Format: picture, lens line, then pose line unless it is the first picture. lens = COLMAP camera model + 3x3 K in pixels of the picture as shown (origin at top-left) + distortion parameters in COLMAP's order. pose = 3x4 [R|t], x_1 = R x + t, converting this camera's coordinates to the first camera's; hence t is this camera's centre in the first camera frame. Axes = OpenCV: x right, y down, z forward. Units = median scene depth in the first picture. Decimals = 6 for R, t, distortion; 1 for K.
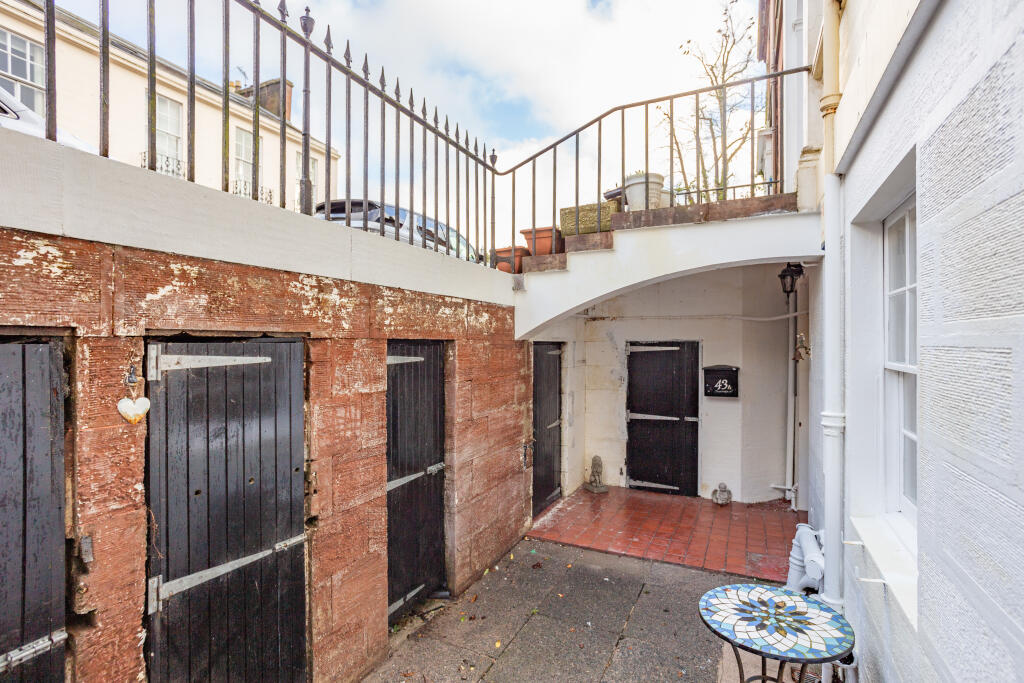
lens RADIAL K [[500.5, 0, 512.0], [0, 500.5, 341.5], [0, 0, 1]] dist [-0.045673, 0.041444]
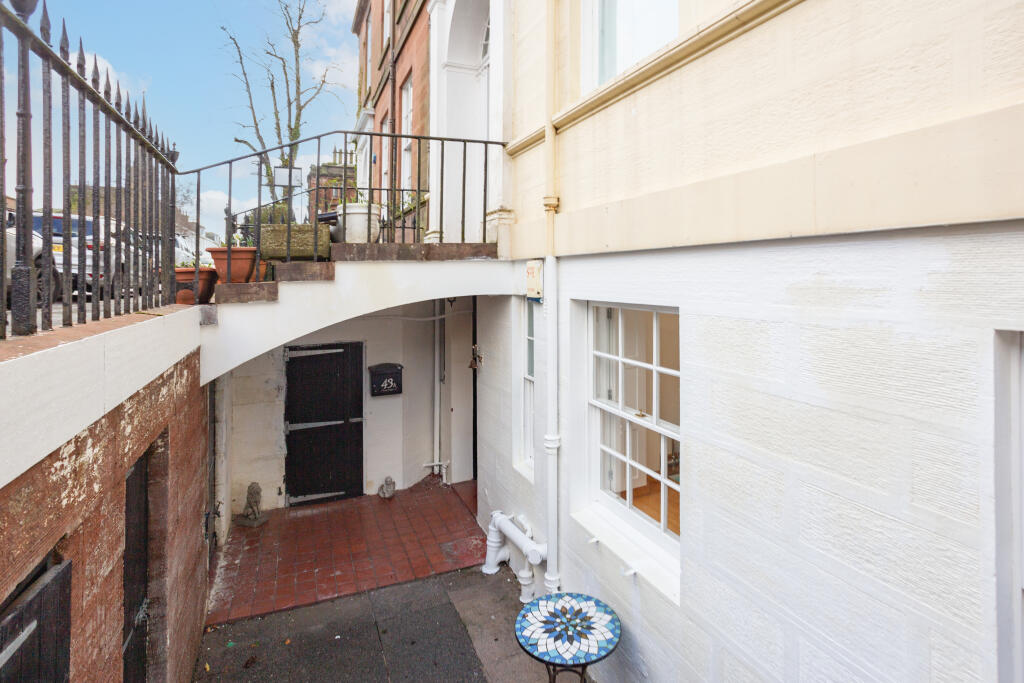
lens RADIAL K [[524.9, 0, 512.8], [0, 524.9, 268.8], [0, 0, 1]] dist [-0.047933, 0.026501]
pose [[0.667204, -0.003272, 0.744868, -0.258955], [0.016103, 0.999820, -0.010032, -0.164802], [-0.744701, 0.018688, 0.667136, 0.085129]]
